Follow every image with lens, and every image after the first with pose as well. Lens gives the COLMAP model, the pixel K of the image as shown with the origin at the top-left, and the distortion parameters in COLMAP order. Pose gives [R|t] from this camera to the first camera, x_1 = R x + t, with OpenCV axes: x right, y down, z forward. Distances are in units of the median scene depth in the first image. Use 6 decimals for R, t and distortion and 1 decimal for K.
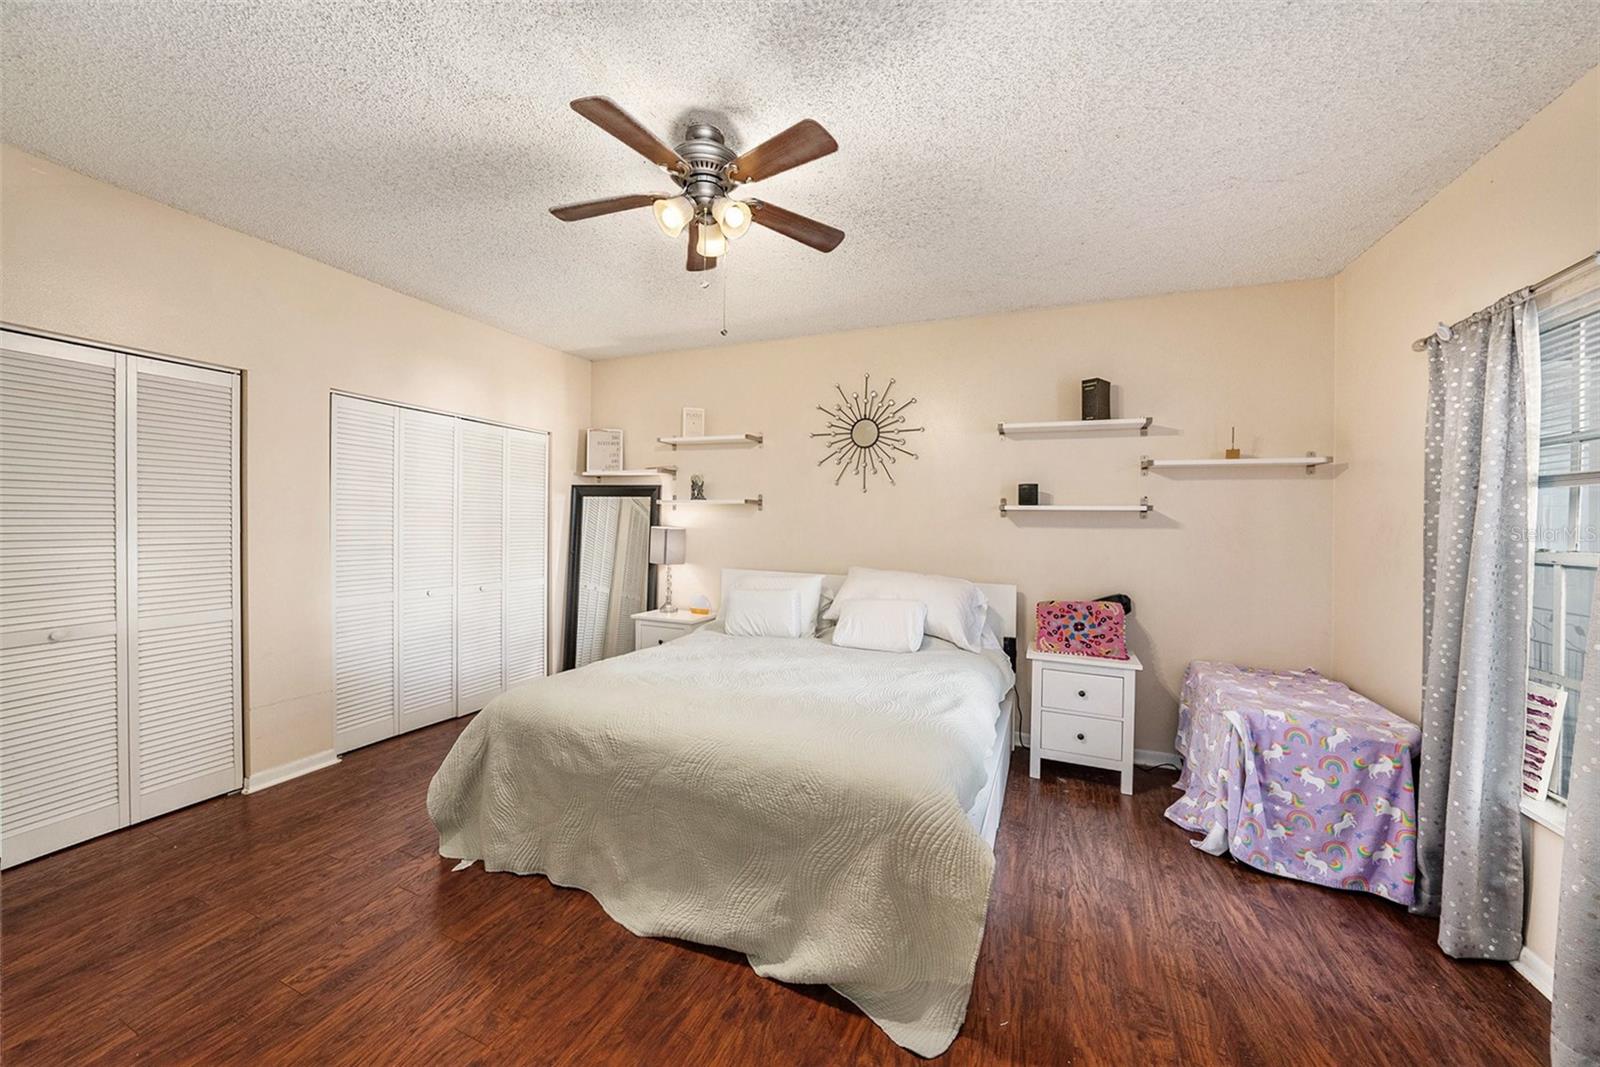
lens RADIAL K [[549.5, 0, 805.1], [0, 549.5, 534.6], [0, 0, 1]] dist [-0.016601, 0.000055]
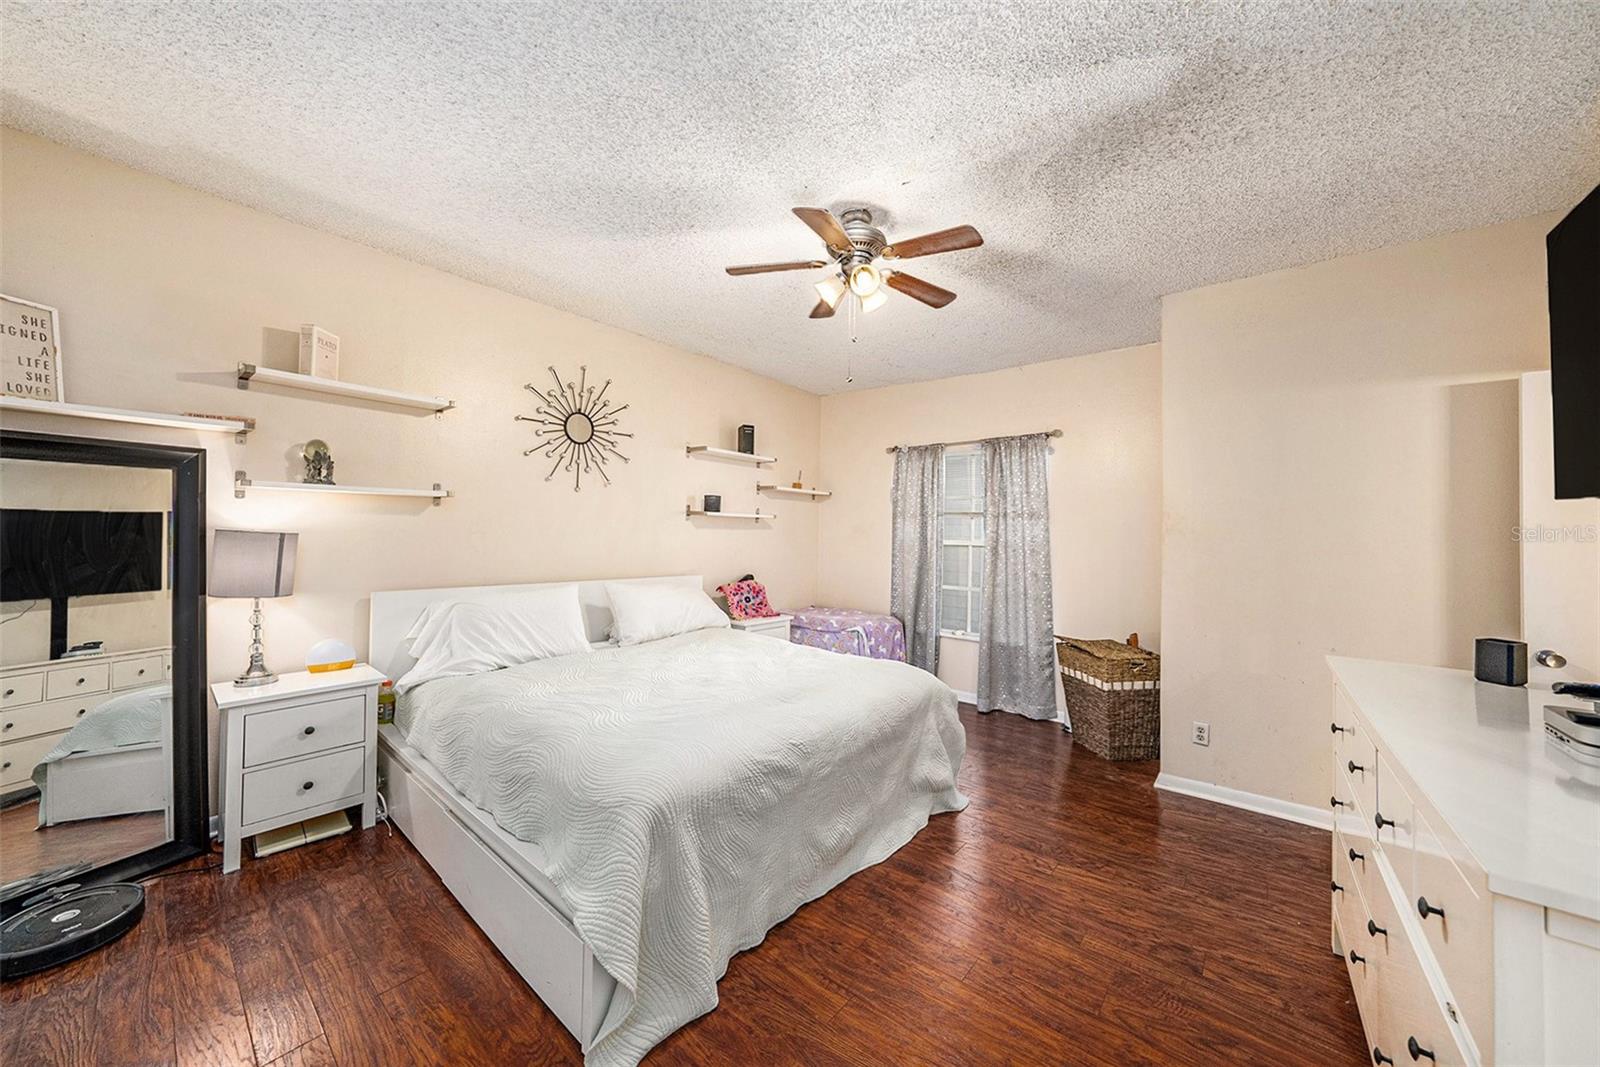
lens RADIAL K [[546.3, 0, 832.4], [0, 546.3, 524.5], [0, 0, 1]] dist [-0.033310, 0.006924]
pose [[0.270065, 0.003660, 0.962835, -0.673321], [0.014799, 0.999859, -0.007951, -0.008247], [-0.962728, 0.016397, 0.269973, 0.350447]]
